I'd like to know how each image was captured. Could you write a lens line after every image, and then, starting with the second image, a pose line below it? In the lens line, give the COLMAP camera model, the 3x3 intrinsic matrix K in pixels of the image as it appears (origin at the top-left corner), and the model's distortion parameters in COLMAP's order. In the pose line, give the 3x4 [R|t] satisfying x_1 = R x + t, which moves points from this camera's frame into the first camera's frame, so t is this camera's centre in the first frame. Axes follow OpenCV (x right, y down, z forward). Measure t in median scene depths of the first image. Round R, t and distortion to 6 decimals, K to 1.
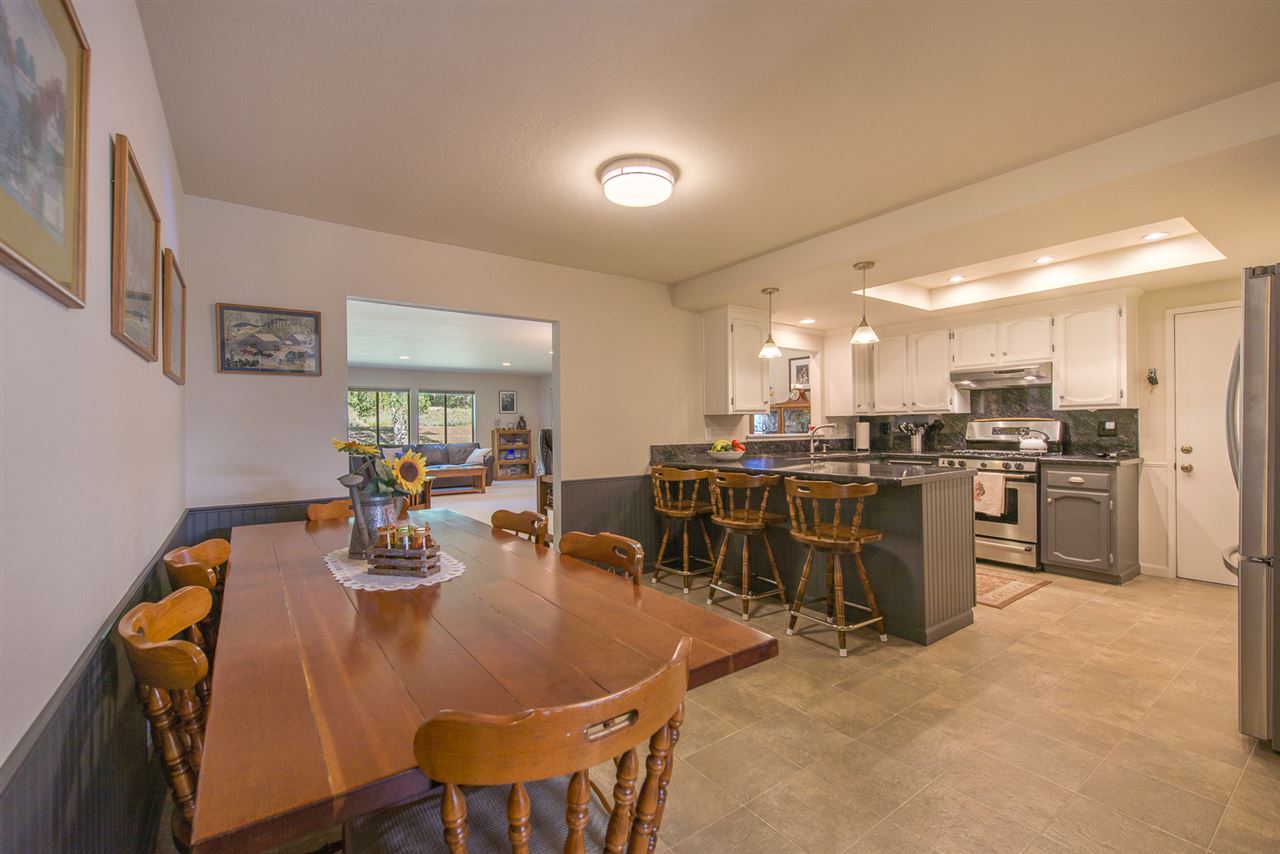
lens RADIAL K [[547.8, 0, 640.0], [0, 547.8, 427.0], [0, 0, 1]] dist [0.001238, -0.000170]
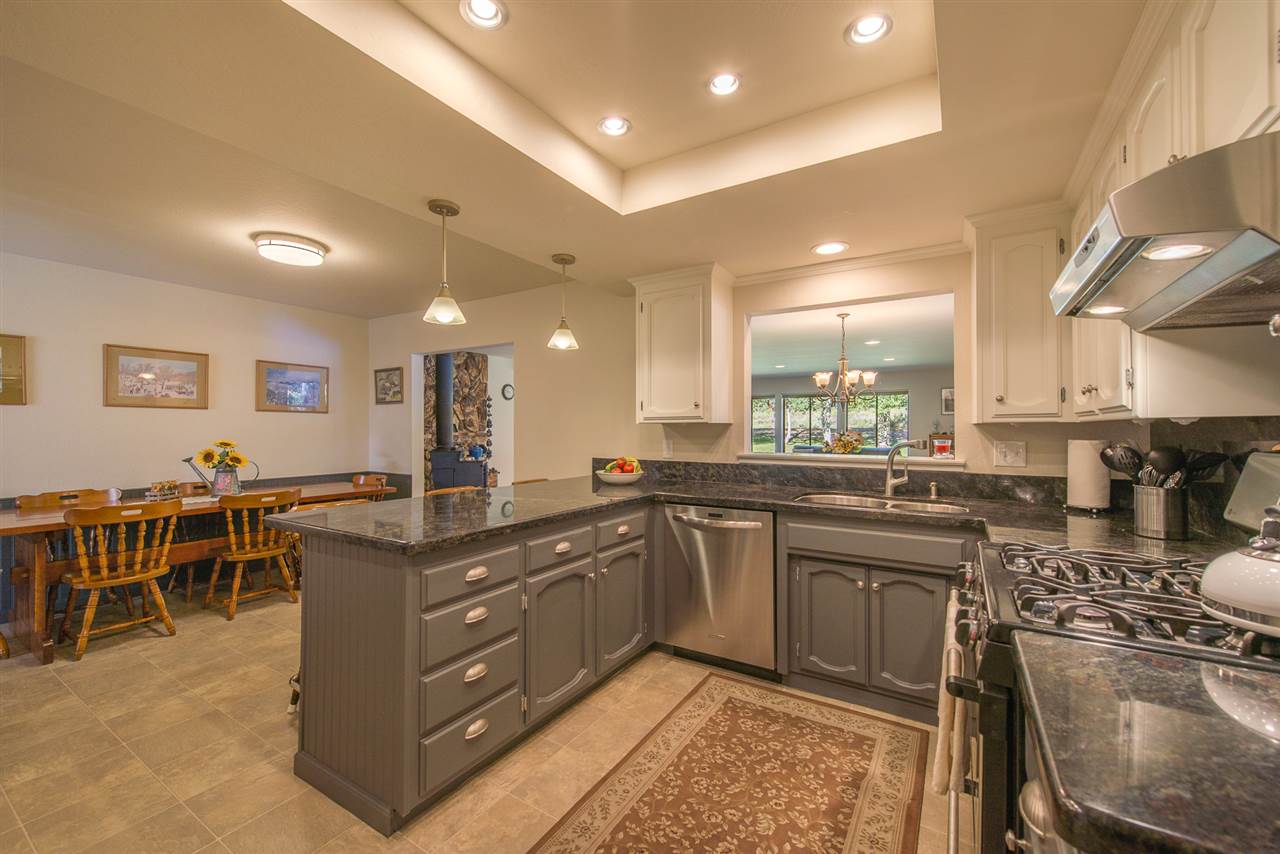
lens RADIAL K [[511.9, 0, 645.0], [0, 511.9, 428.4], [0, 0, 1]] dist [0.002449, -0.000897]
pose [[0.384001, 0.009603, -0.923283, 0.816796], [-0.006145, 0.999950, 0.007845, -0.022265], [0.923312, 0.002661, 0.384041, 0.742021]]
